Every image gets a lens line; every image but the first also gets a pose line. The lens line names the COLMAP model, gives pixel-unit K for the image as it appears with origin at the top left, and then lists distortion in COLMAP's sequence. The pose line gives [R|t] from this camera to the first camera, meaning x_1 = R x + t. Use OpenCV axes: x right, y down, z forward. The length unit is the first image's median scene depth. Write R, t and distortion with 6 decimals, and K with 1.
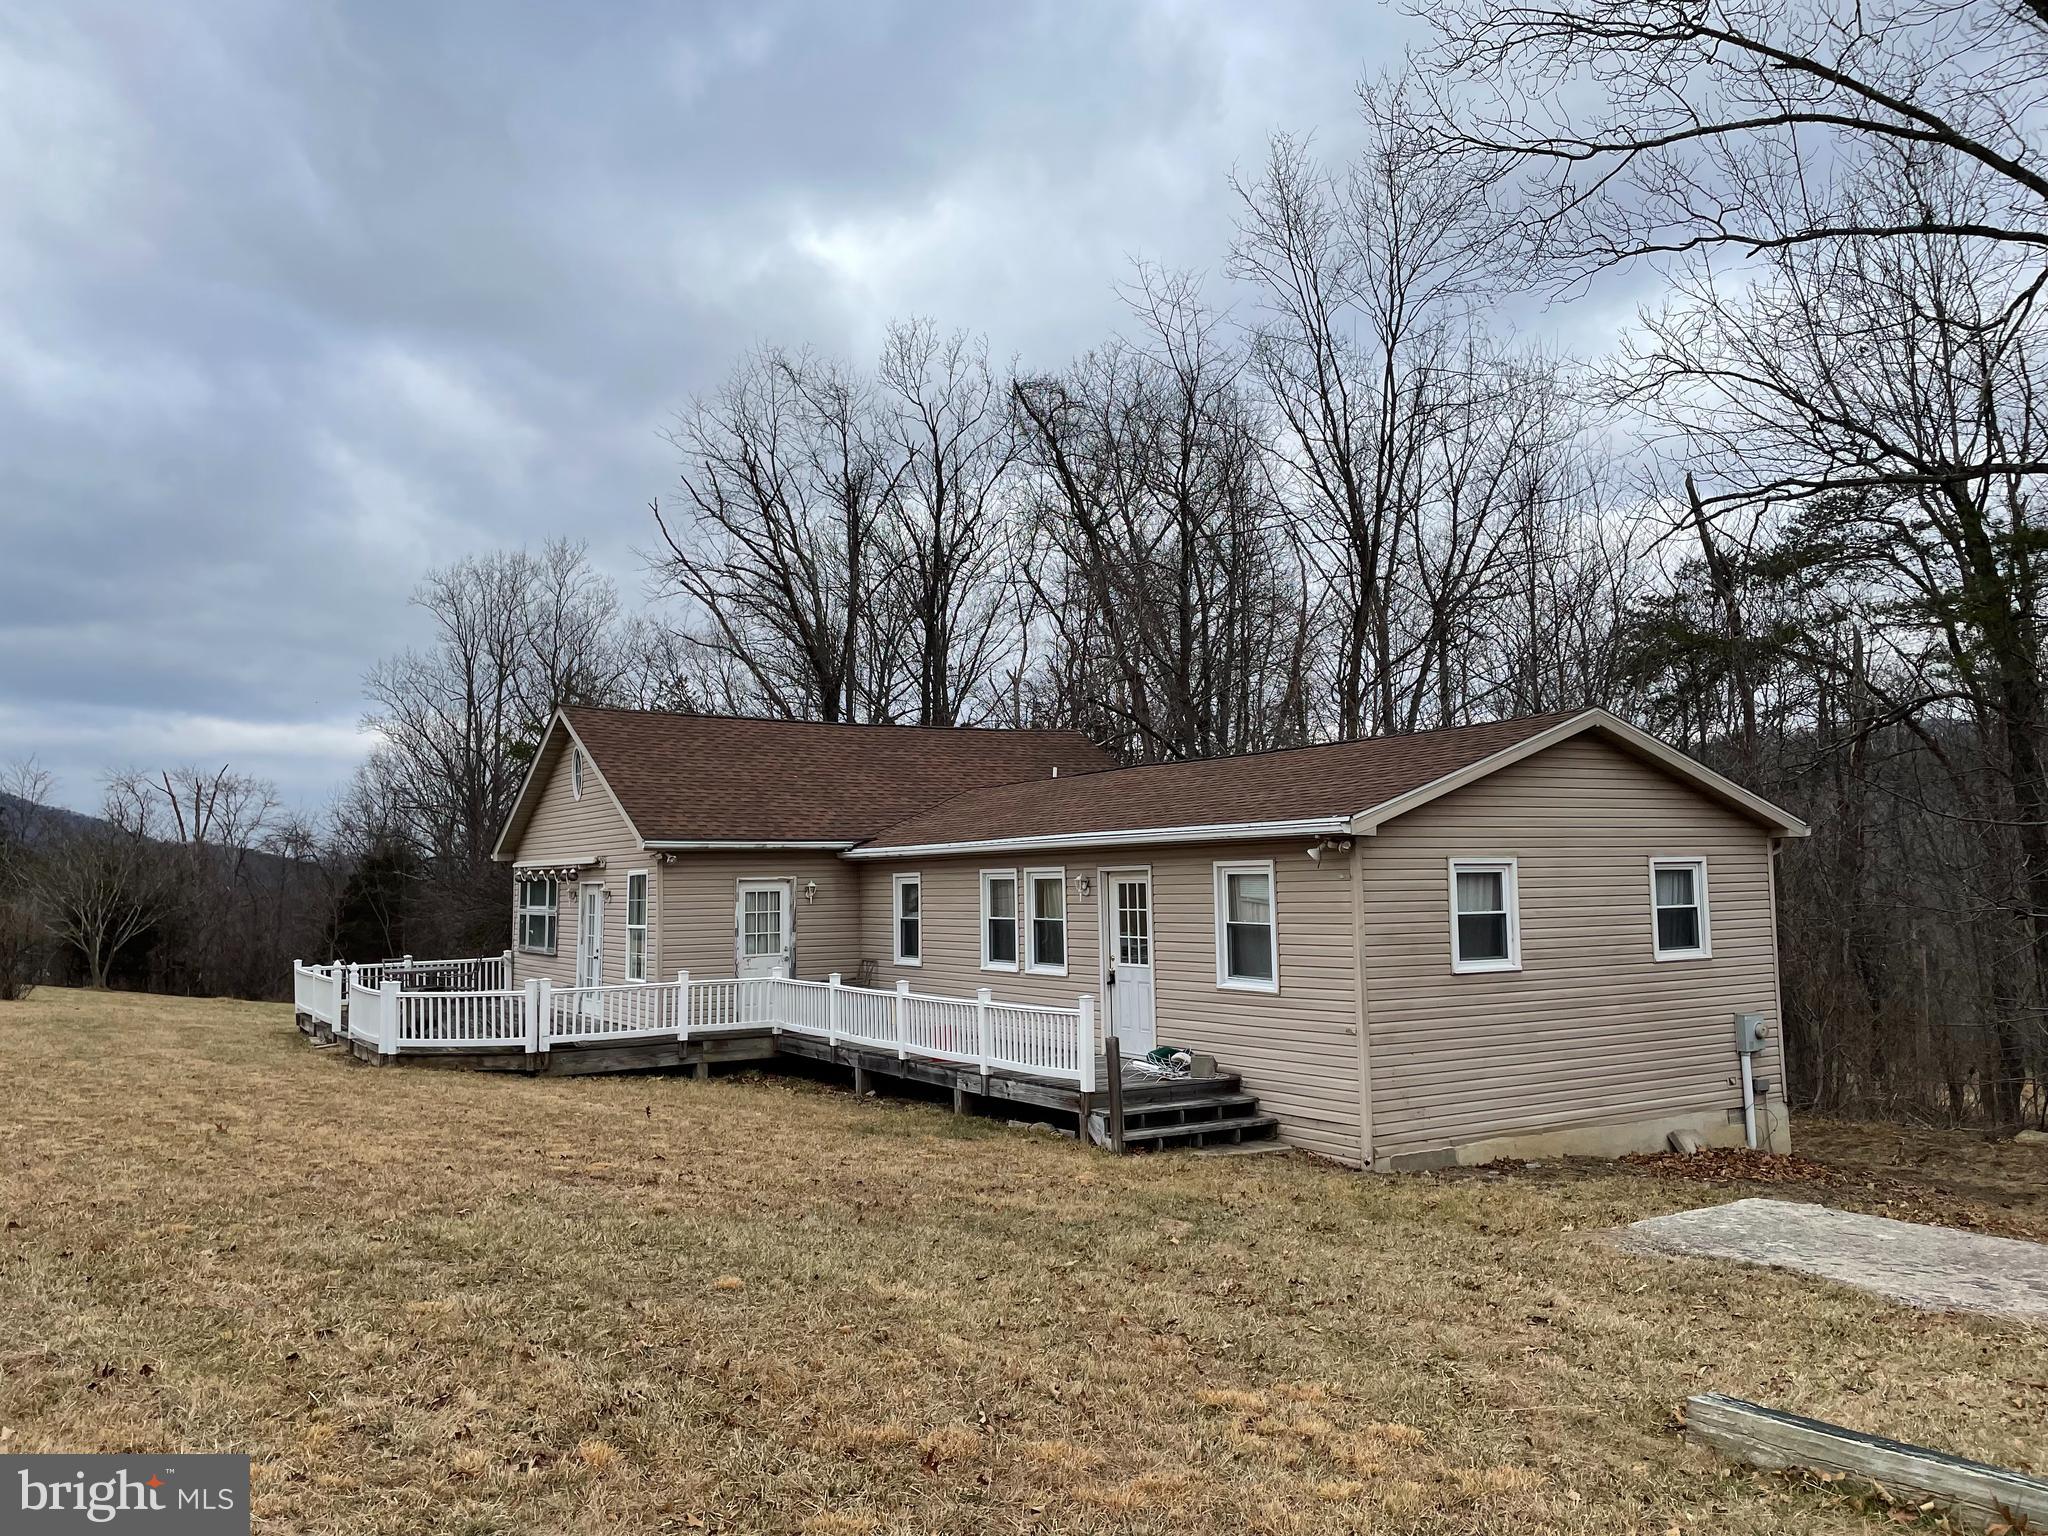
lens RADIAL K [[1558.4, 0, 1028.8], [0, 1558.4, 772.5], [0, 0, 1]] dist [0.079424, -0.109951]
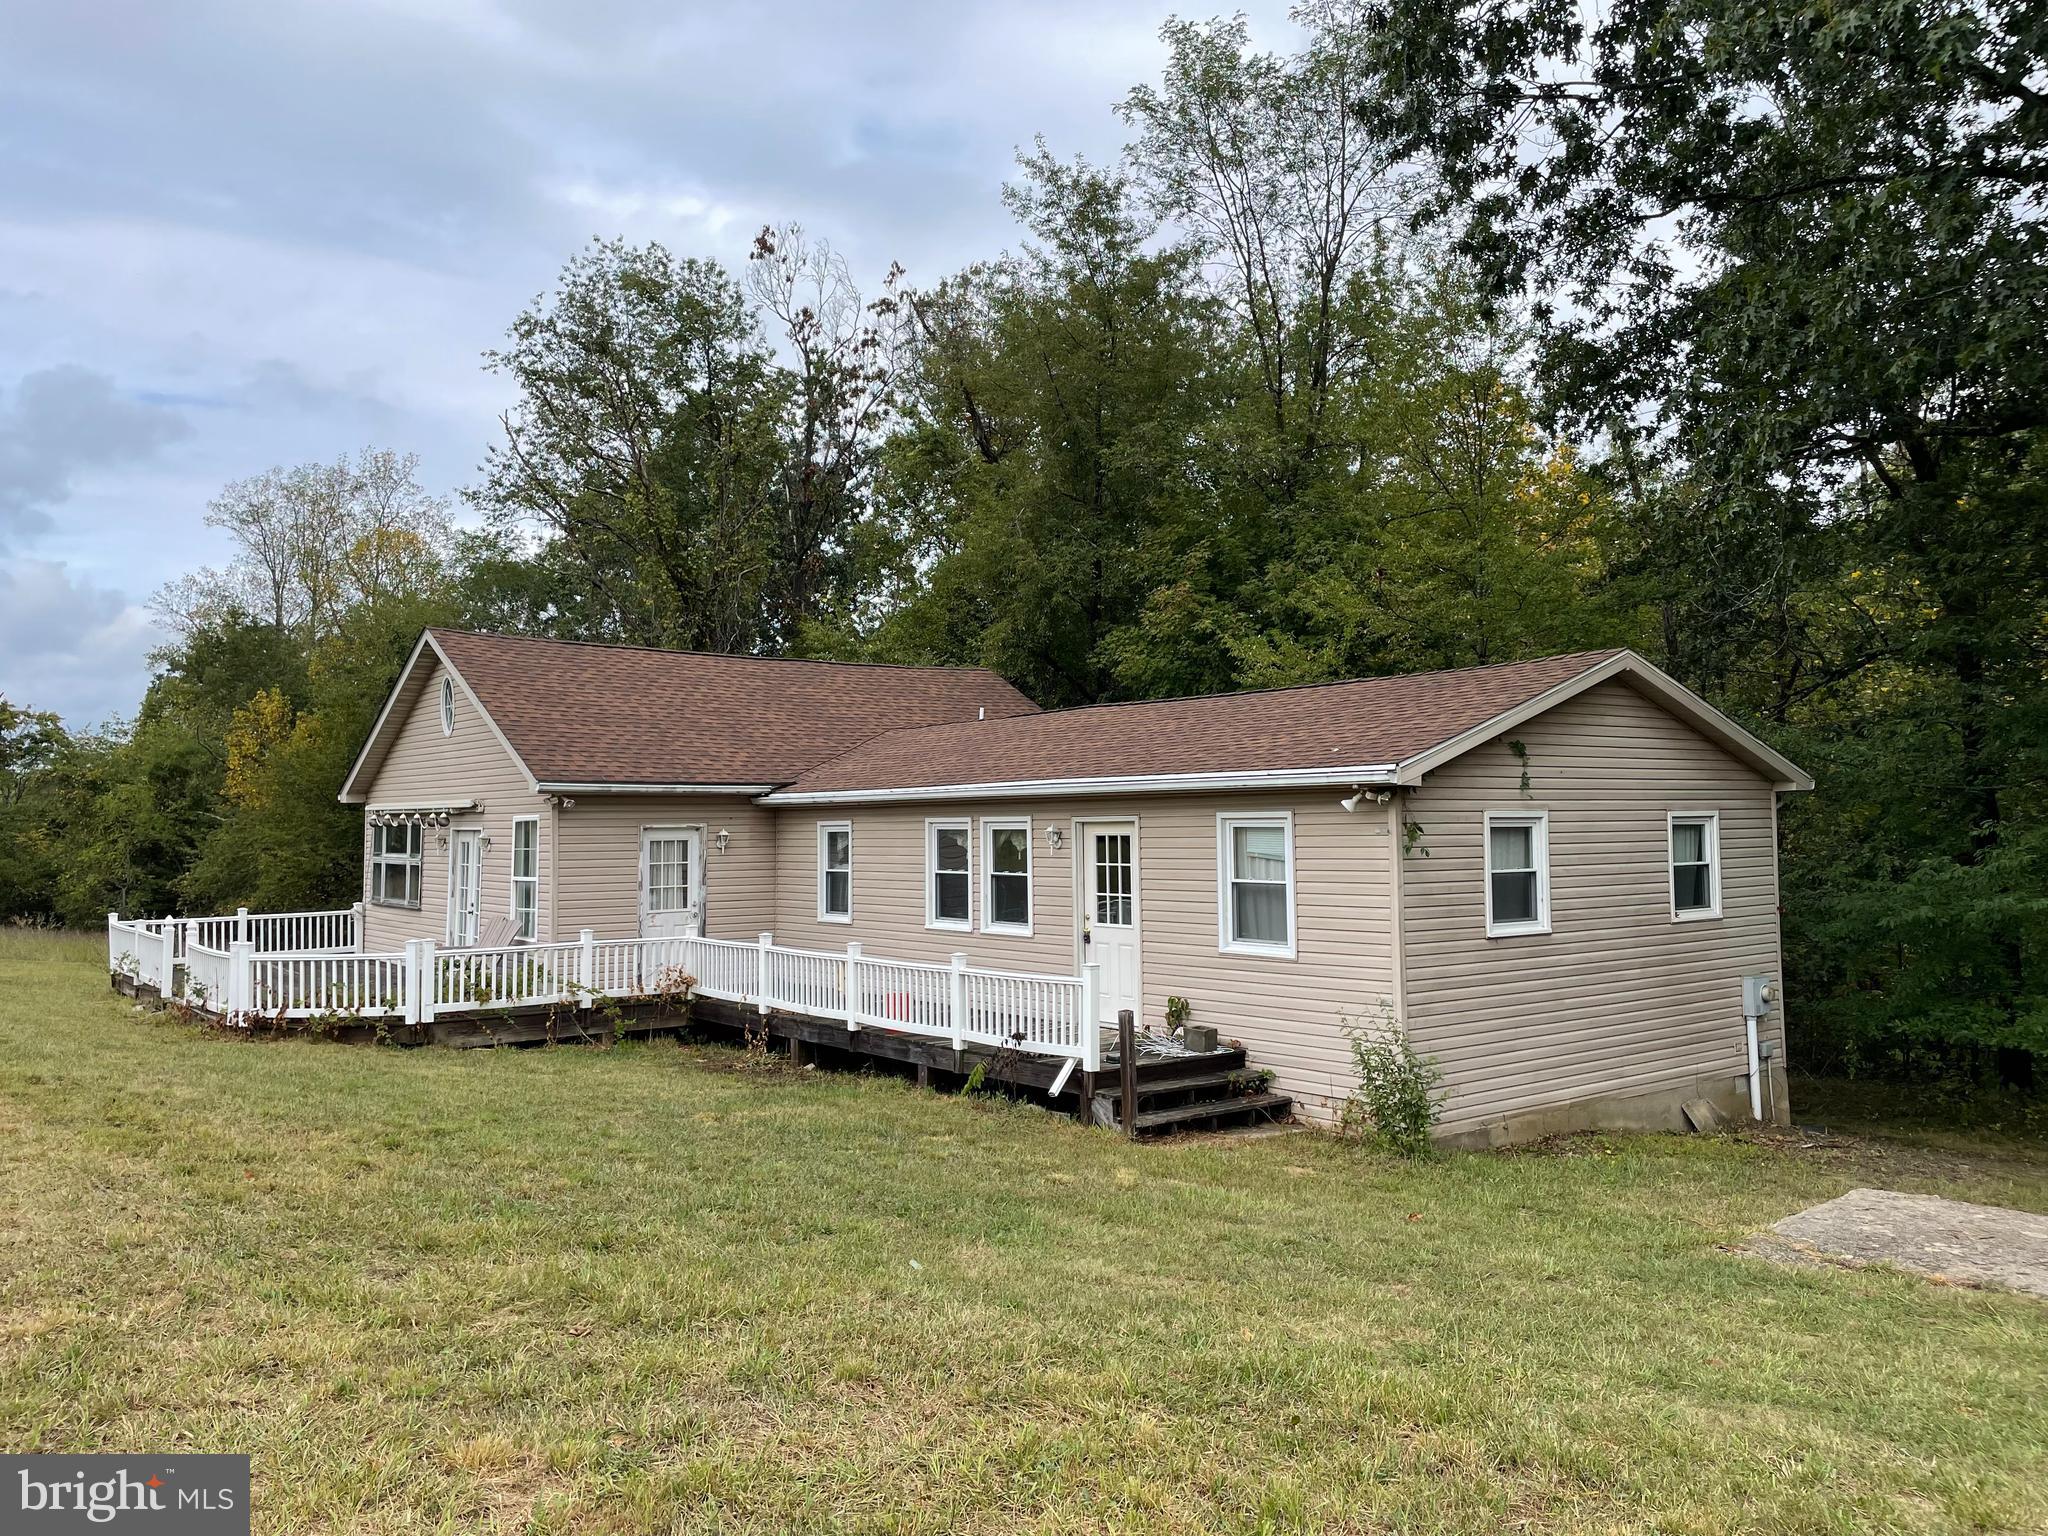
lens RADIAL K [[1558.4, 0, 1030.4], [0, 1558.4, 762.6], [0, 0, 1]] dist [0.079424, -0.109951]
pose [[0.993658, 0.011056, 0.111897, -0.078013], [-0.014343, 0.999488, 0.028612, 0.003330], [-0.111524, -0.030035, 0.993308, 0.100331]]
